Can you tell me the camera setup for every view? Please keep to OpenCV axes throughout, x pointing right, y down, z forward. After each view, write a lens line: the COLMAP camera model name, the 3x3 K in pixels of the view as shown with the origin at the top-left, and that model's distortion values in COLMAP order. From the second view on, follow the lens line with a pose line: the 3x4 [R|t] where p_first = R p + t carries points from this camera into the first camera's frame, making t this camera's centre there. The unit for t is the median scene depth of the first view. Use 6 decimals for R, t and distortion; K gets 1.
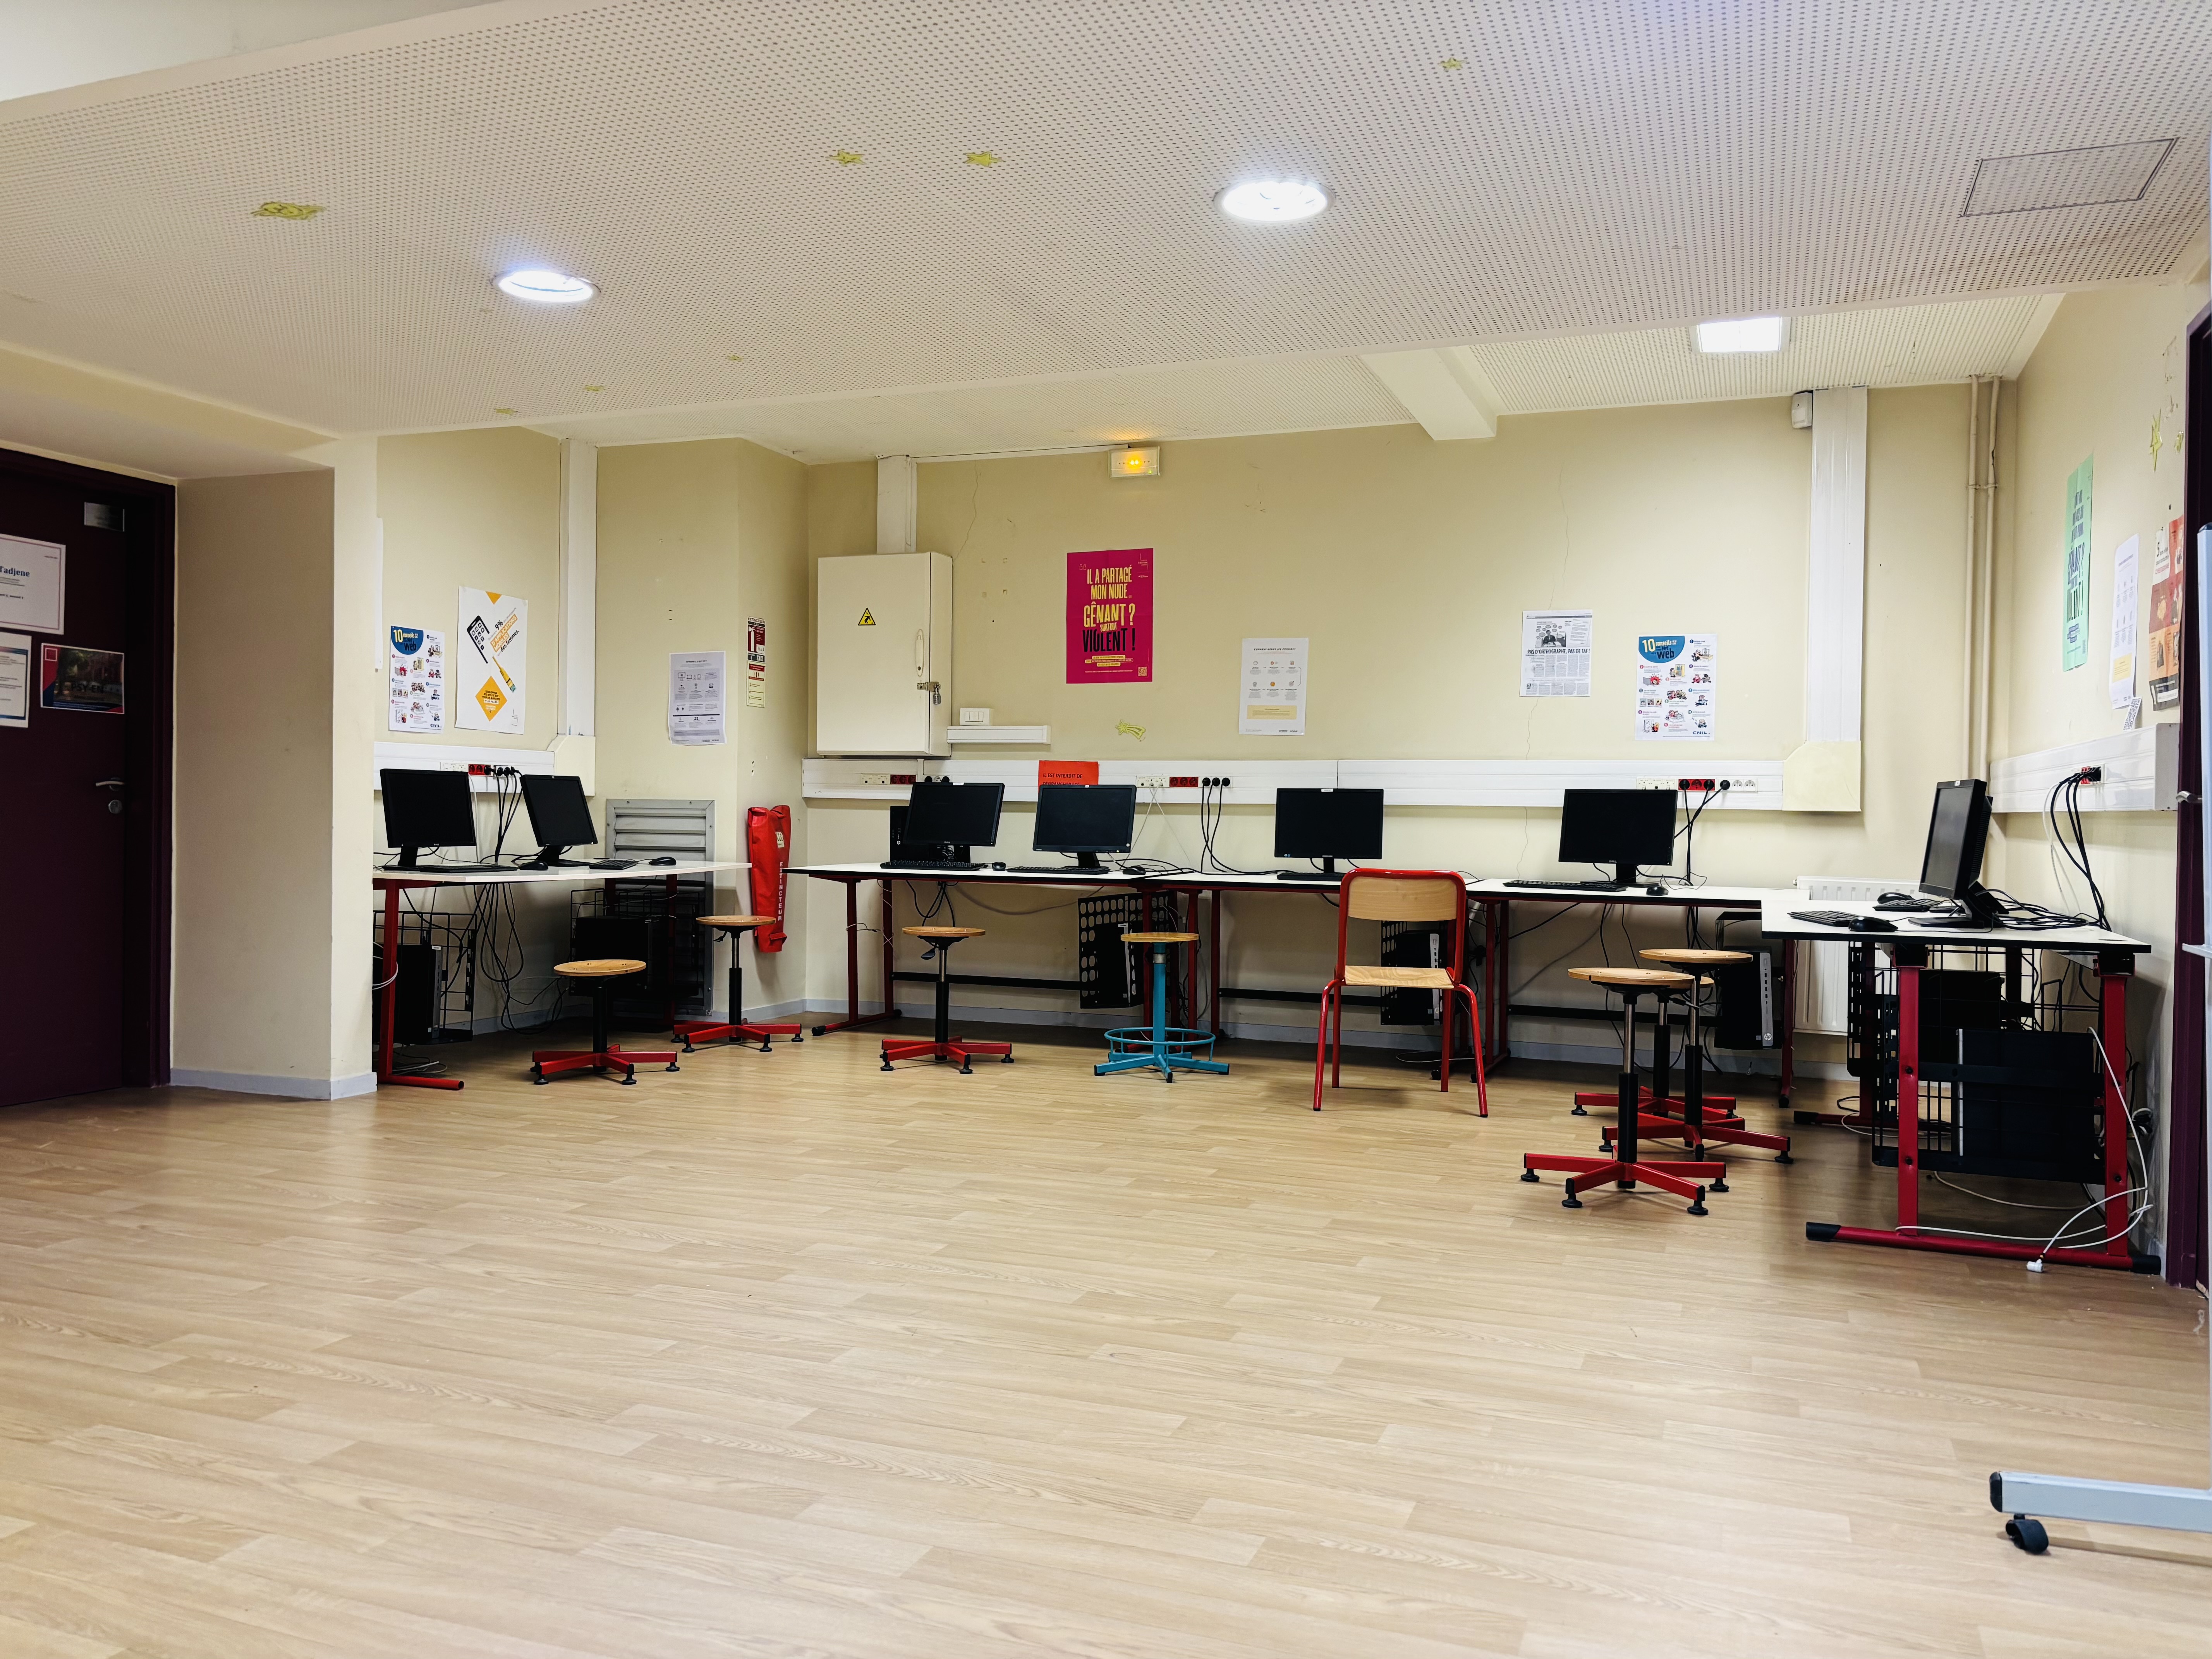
lens RADIAL K [[1679.9, 0, 1106.0], [0, 1679.9, 829.5], [0, 0, 1]] dist [0.083778, -0.195790]
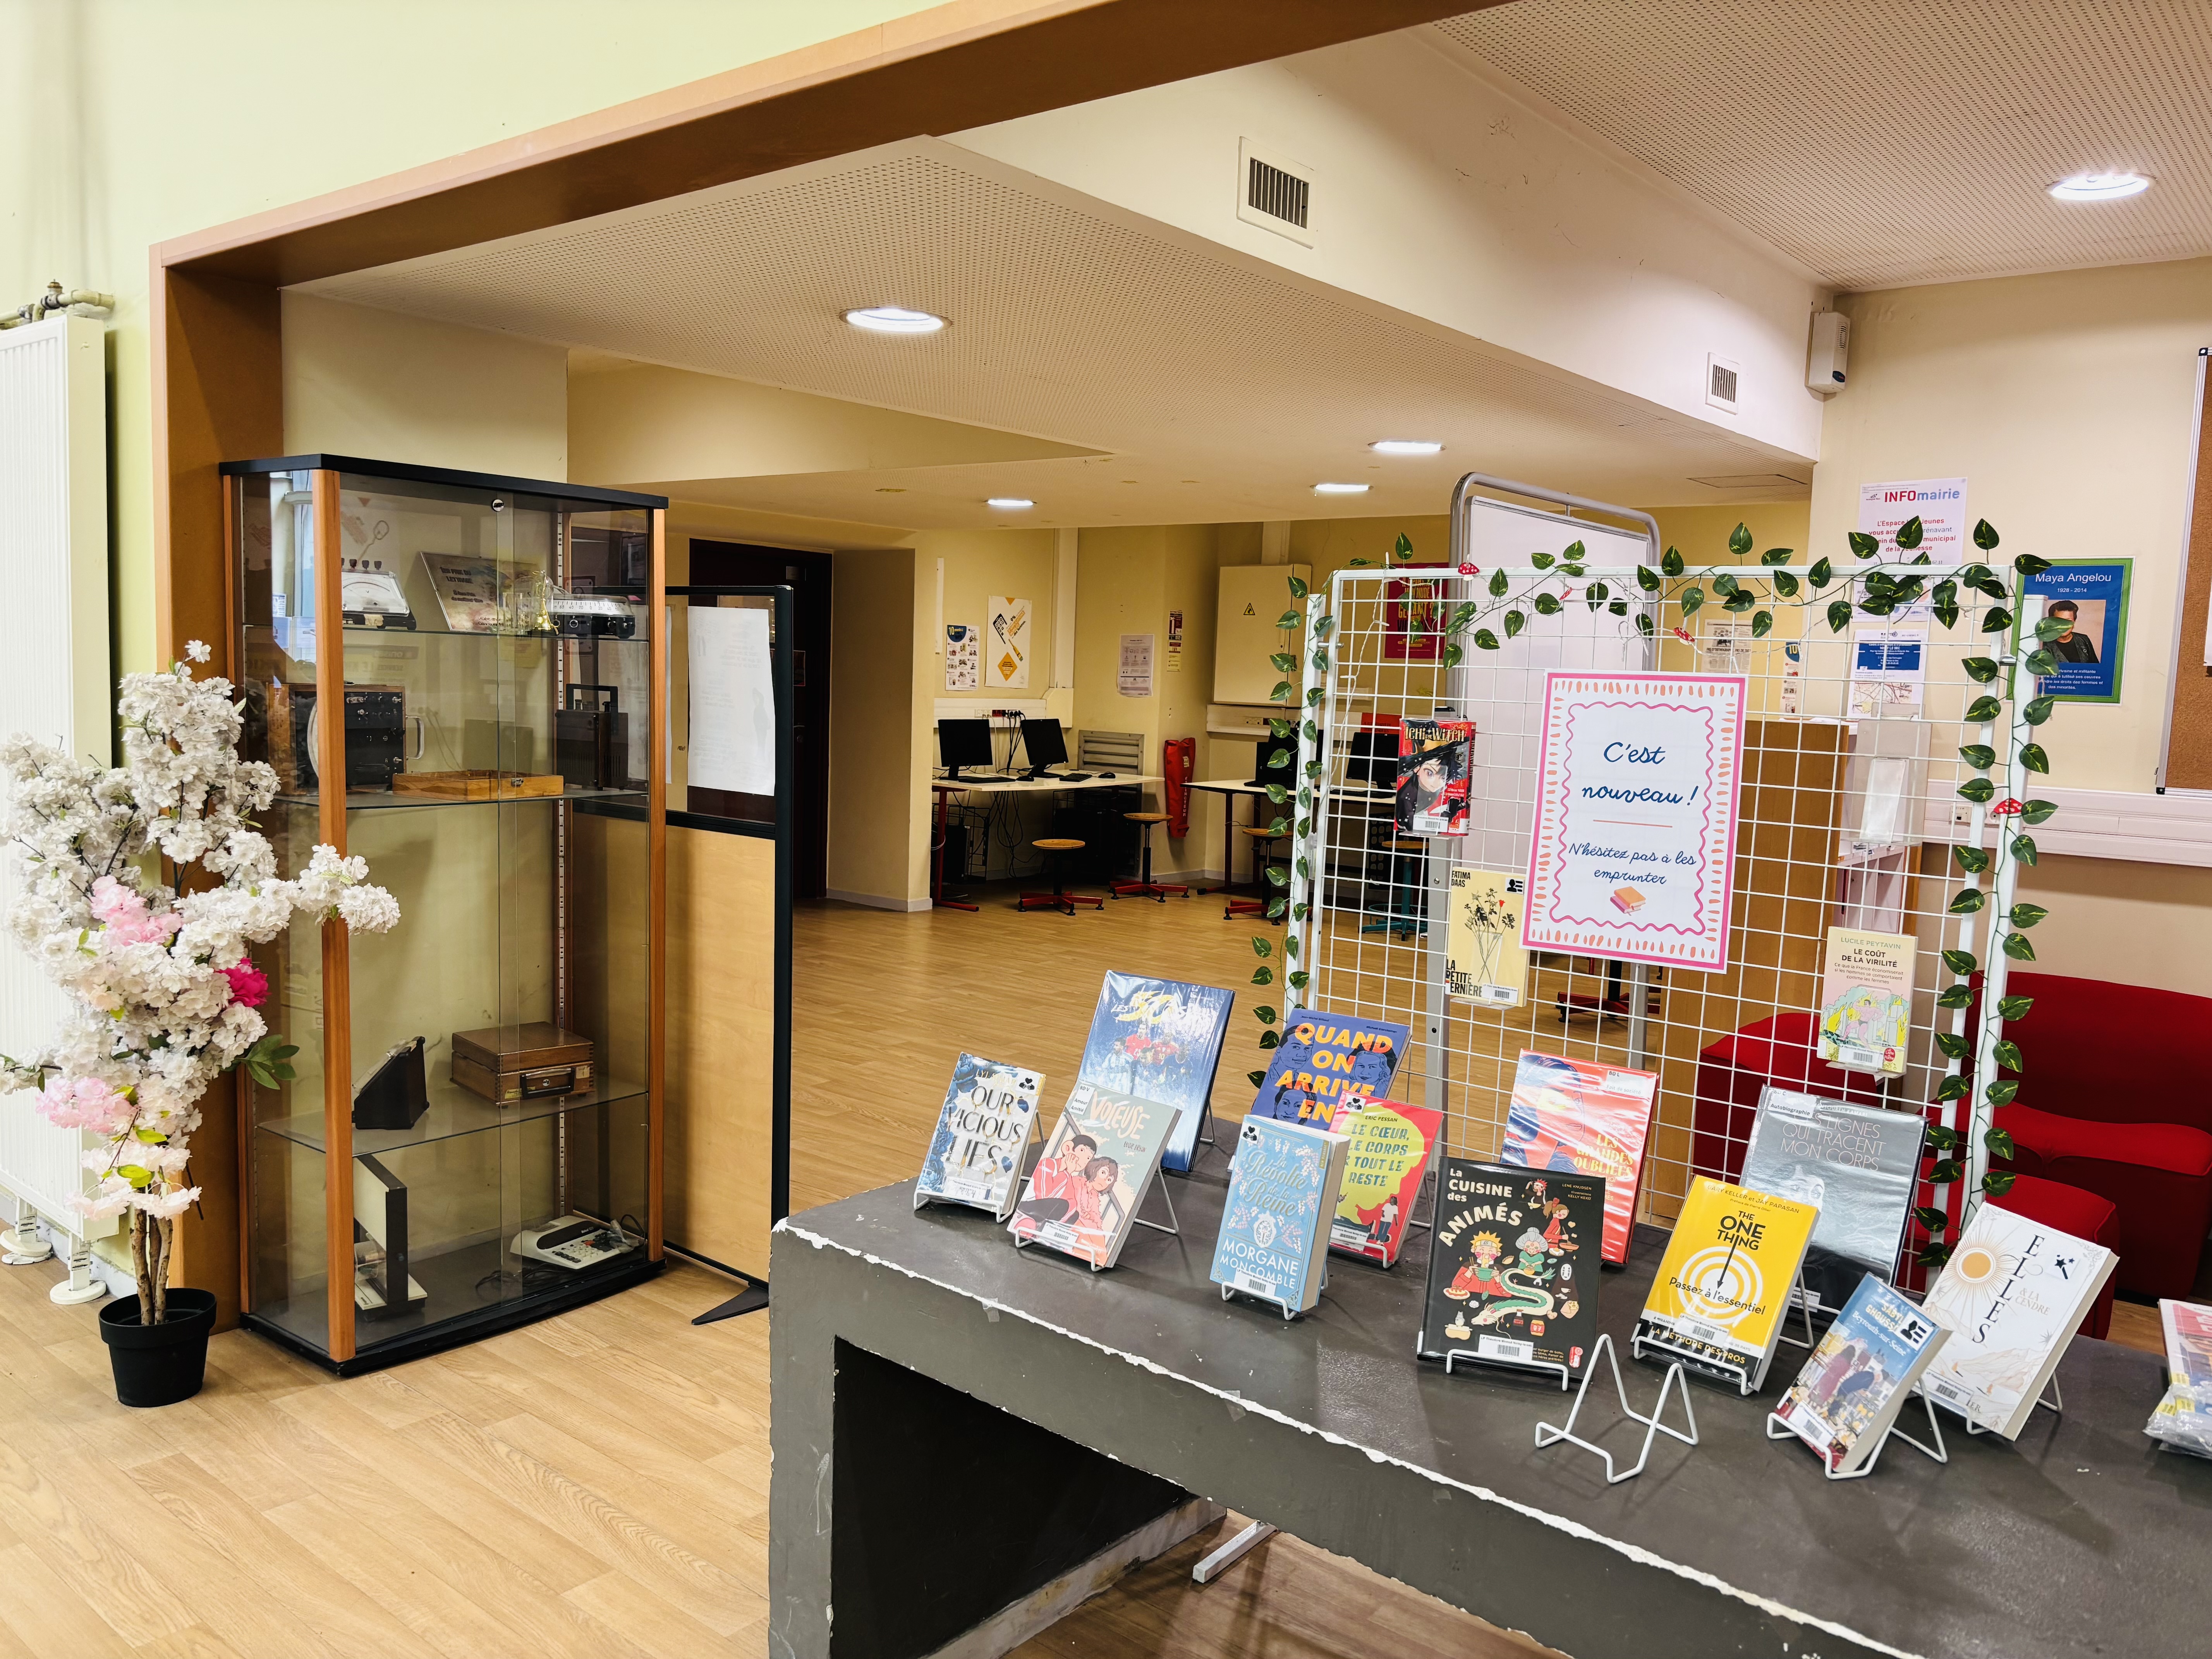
lens RADIAL K [[1673.9, 0, 1106.0], [0, 1673.9, 829.5], [0, 0, 1]] dist [0.014116, 0.005540]
pose [[0.948882, 0.051077, -0.311470, 0.221392], [-0.026187, 0.996157, 0.083577, -0.061661], [0.314542, -0.071148, 0.946573, -0.462626]]
